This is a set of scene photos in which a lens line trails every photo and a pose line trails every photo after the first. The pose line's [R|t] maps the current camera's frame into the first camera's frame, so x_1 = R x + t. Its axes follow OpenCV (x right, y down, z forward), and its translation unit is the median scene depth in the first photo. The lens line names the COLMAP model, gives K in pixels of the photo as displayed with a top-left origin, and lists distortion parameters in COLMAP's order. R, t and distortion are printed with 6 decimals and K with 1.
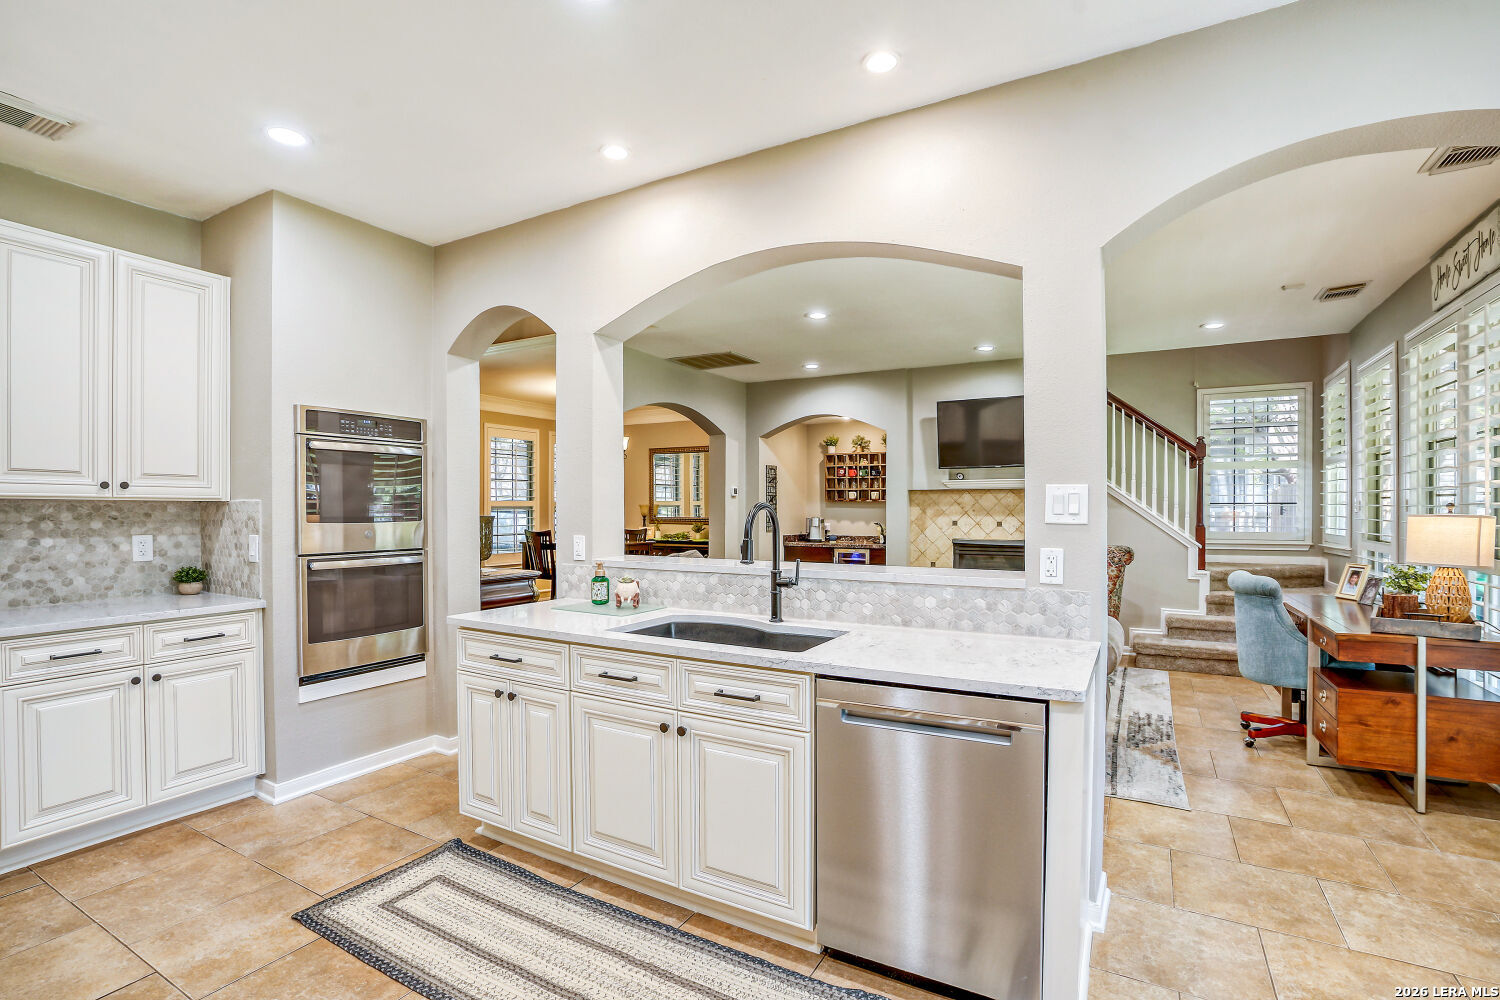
lens RADIAL K [[699.6, 0, 748.5], [0, 699.6, 513.4], [0, 0, 1]] dist [-0.057515, 0.021380]
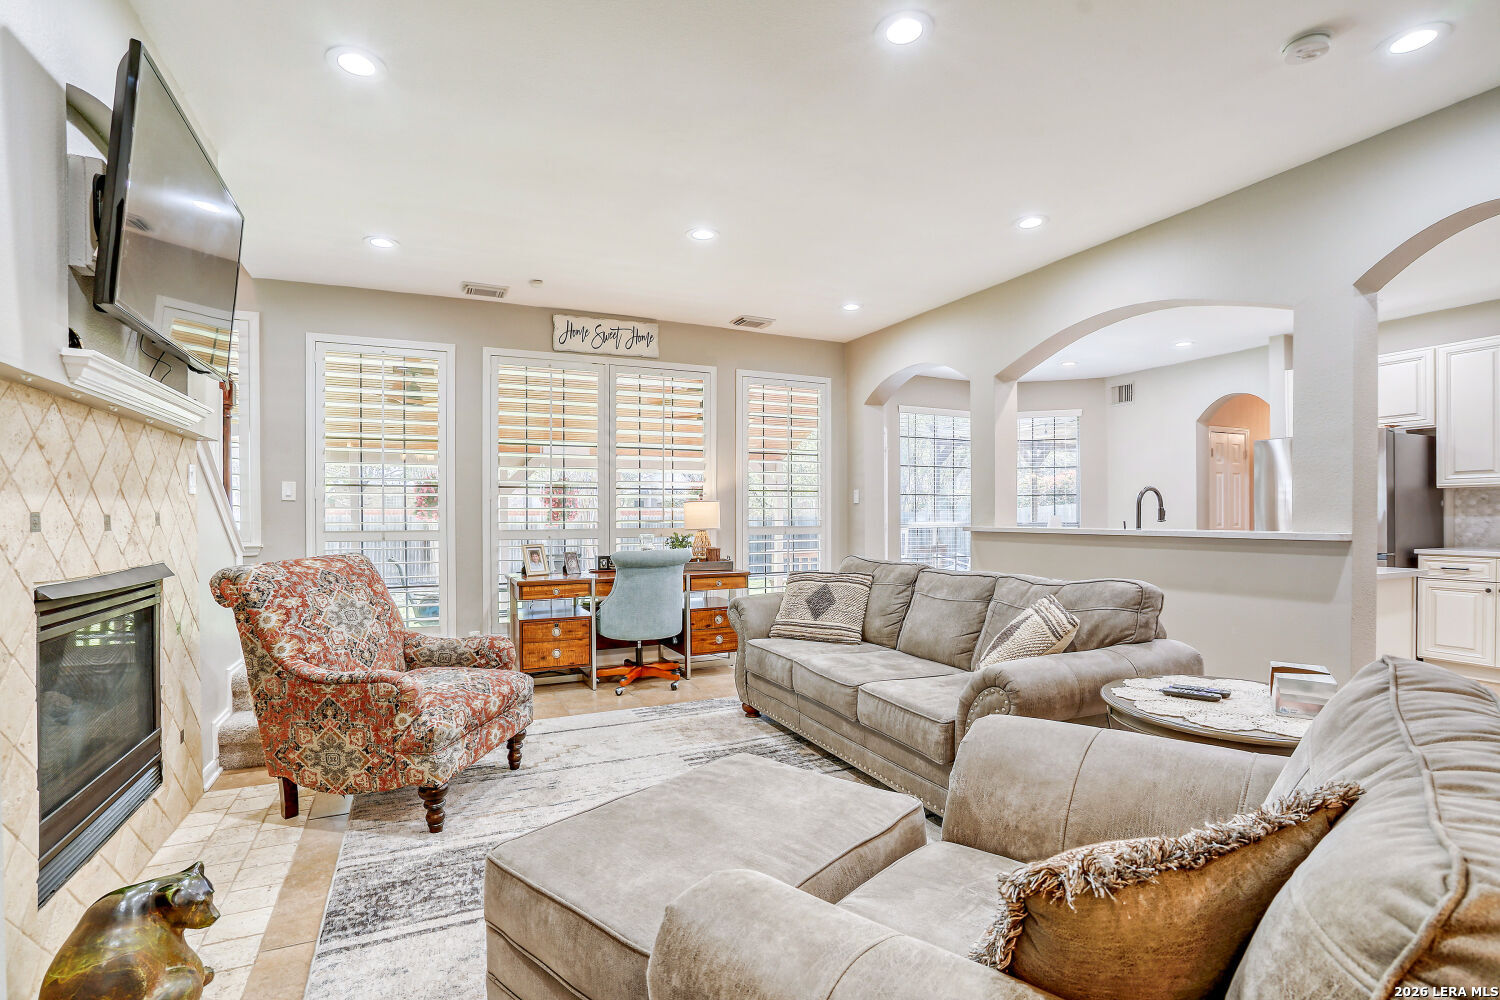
lens RADIAL K [[712.2, 0, 750.6], [0, 712.2, 529.6], [0, 0, 1]] dist [-0.049755, 0.022668]
pose [[-0.827060, -0.008000, 0.562057, -0.101386], [0.008735, 0.999595, 0.027082, 0.022878], [-0.562046, 0.027308, -0.826655, 2.028368]]
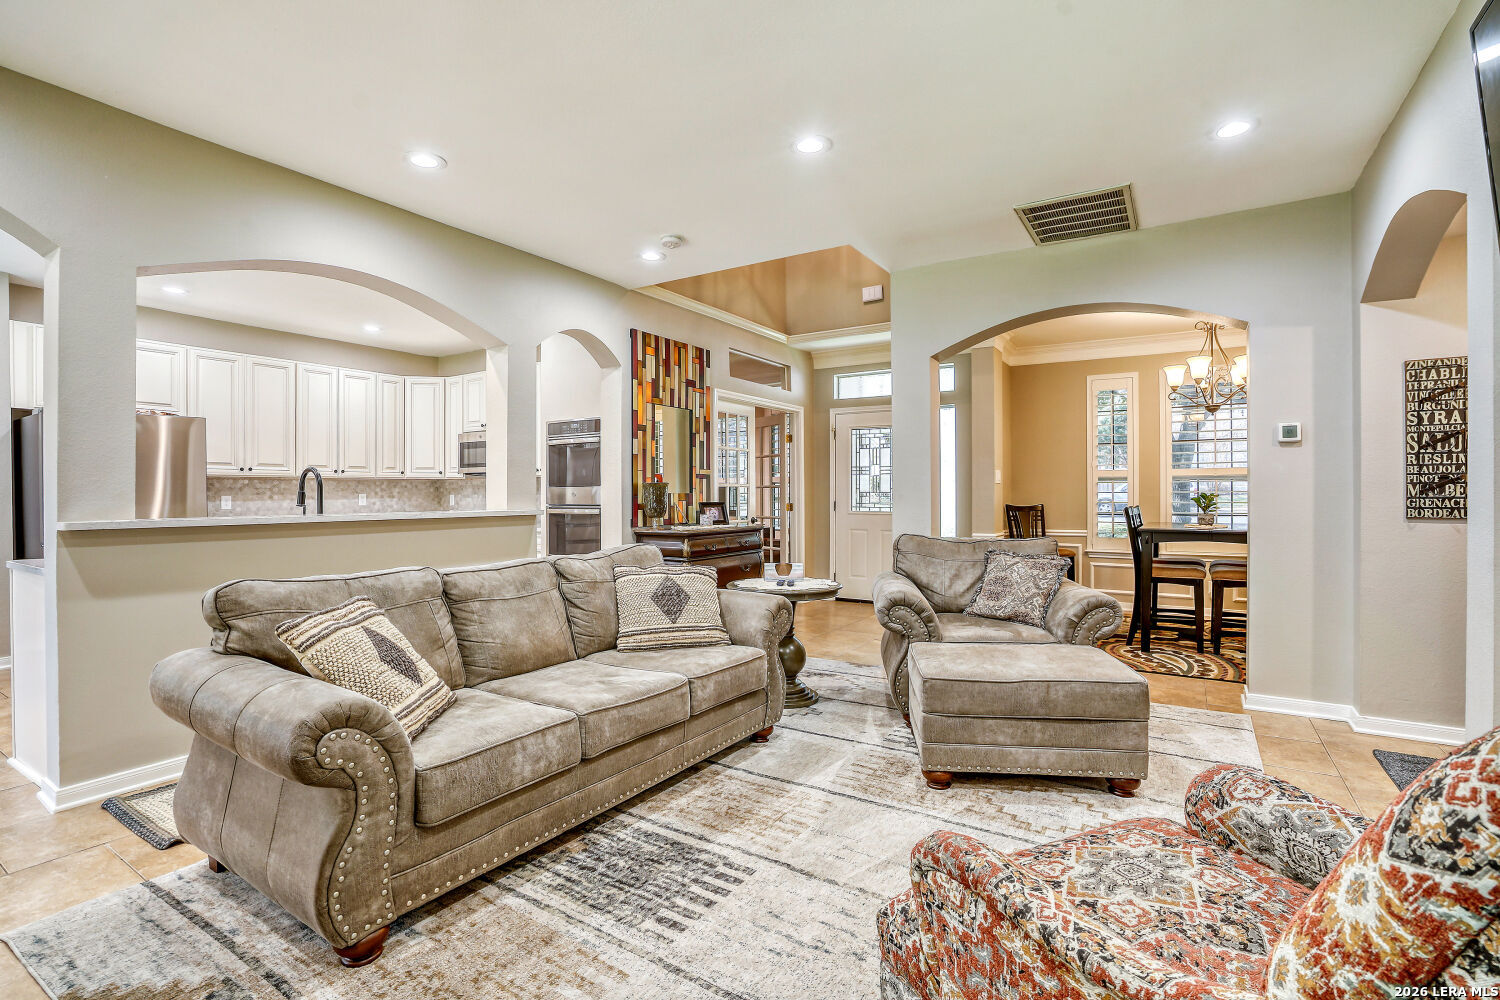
lens RADIAL K [[692.2, 0, 749.6], [0, 692.2, 494.7], [0, 0, 1]] dist [-0.056178, 0.019902]
pose [[-0.047075, 0.001143, -0.998891, 0.990043], [-0.003408, 0.999993, 0.001305, 0.026541], [0.998886, 0.003465, -0.047071, 1.389006]]
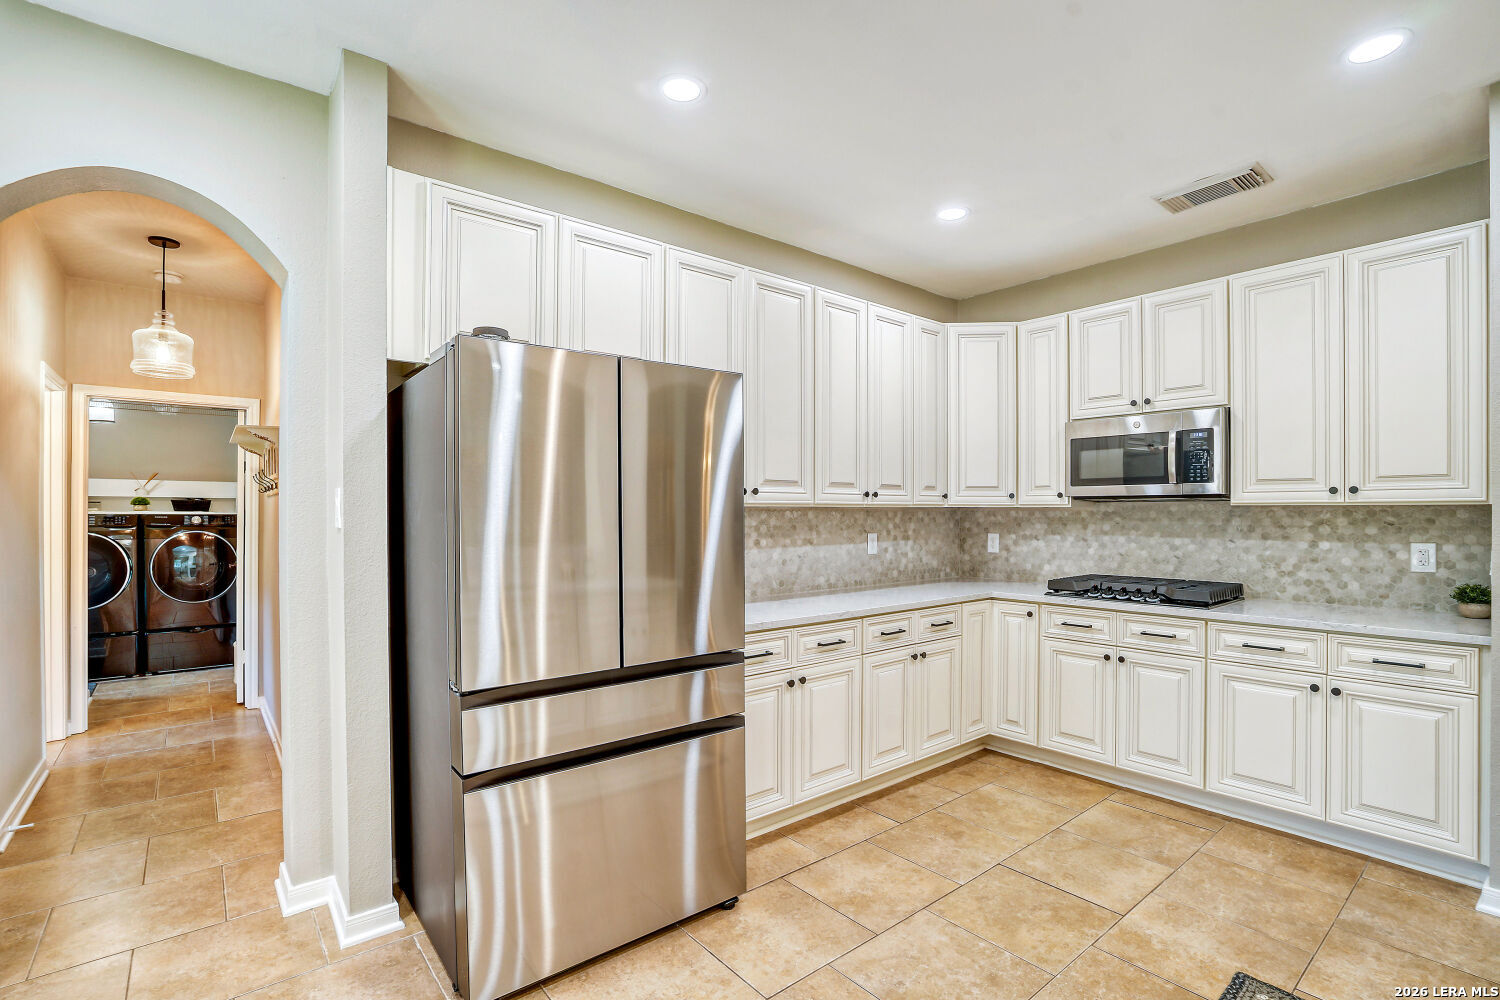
lens RADIAL K [[699.6, 0, 748.5], [0, 699.6, 513.4], [0, 0, 1]] dist [-0.057515, 0.021380]
pose [[-0.353669, -0.000542, -0.935371, 0.214219], [-0.005710, 0.999982, 0.001580, -0.003155], [0.935353, 0.005900, -0.353666, 0.393341]]
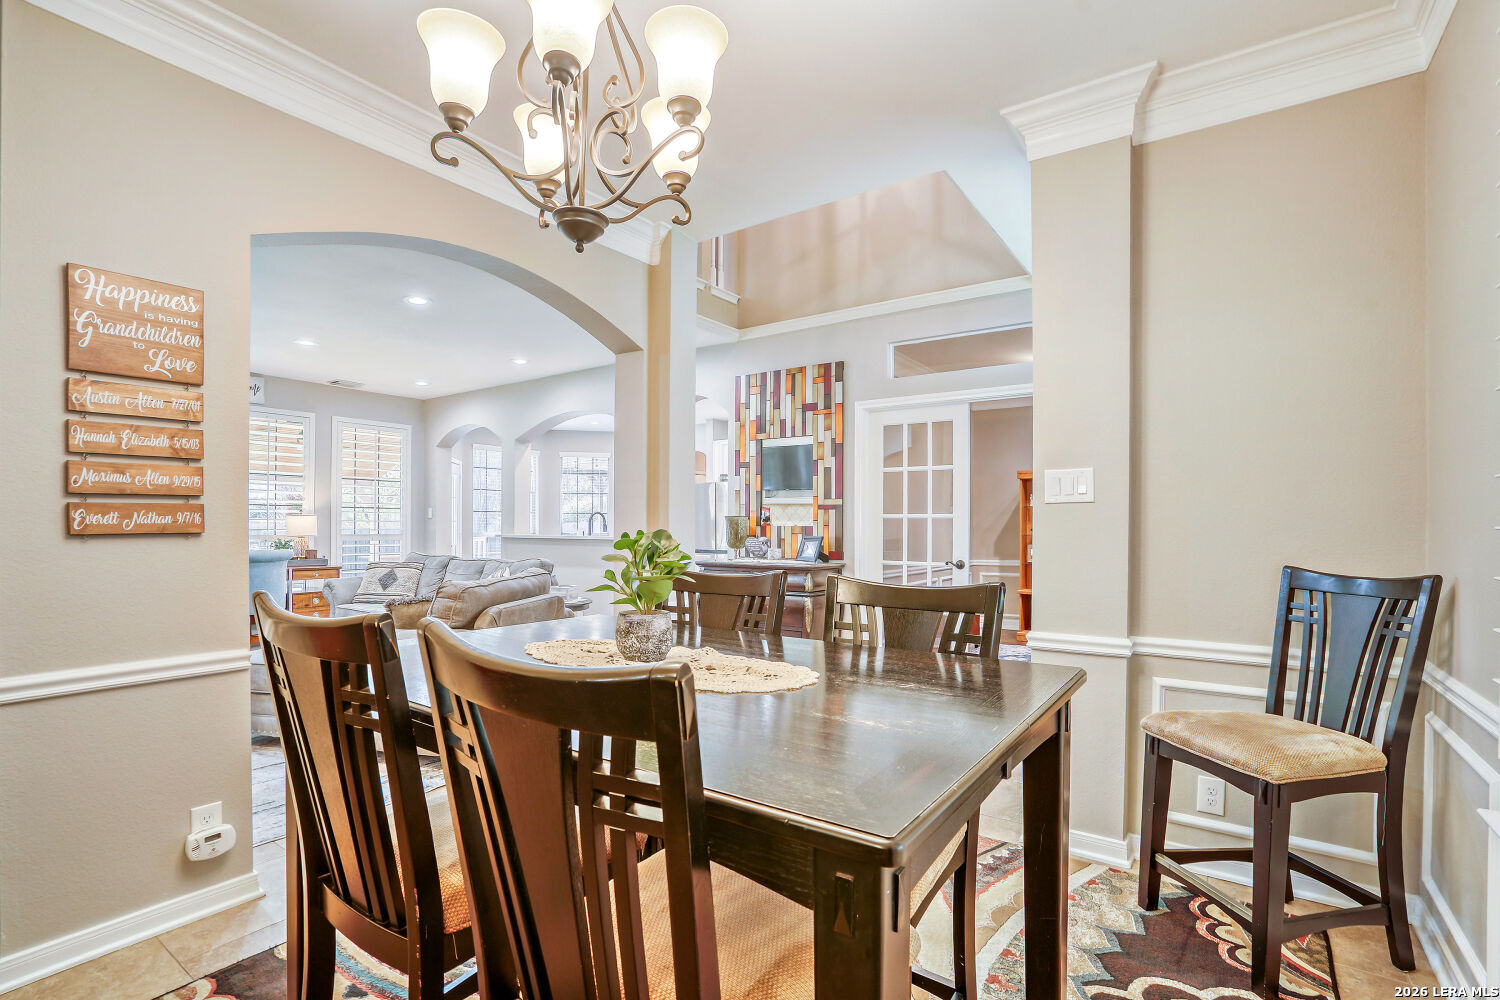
lens RADIAL K [[712.2, 0, 750.6], [0, 712.2, 529.6], [0, 0, 1]] dist [-0.049755, 0.022668]
pose [[-0.996223, -0.003886, 0.086739, -0.614711], [-0.002761, 0.999911, 0.013091, 0.014218], [-0.086782, 0.012802, -0.996145, 2.715151]]
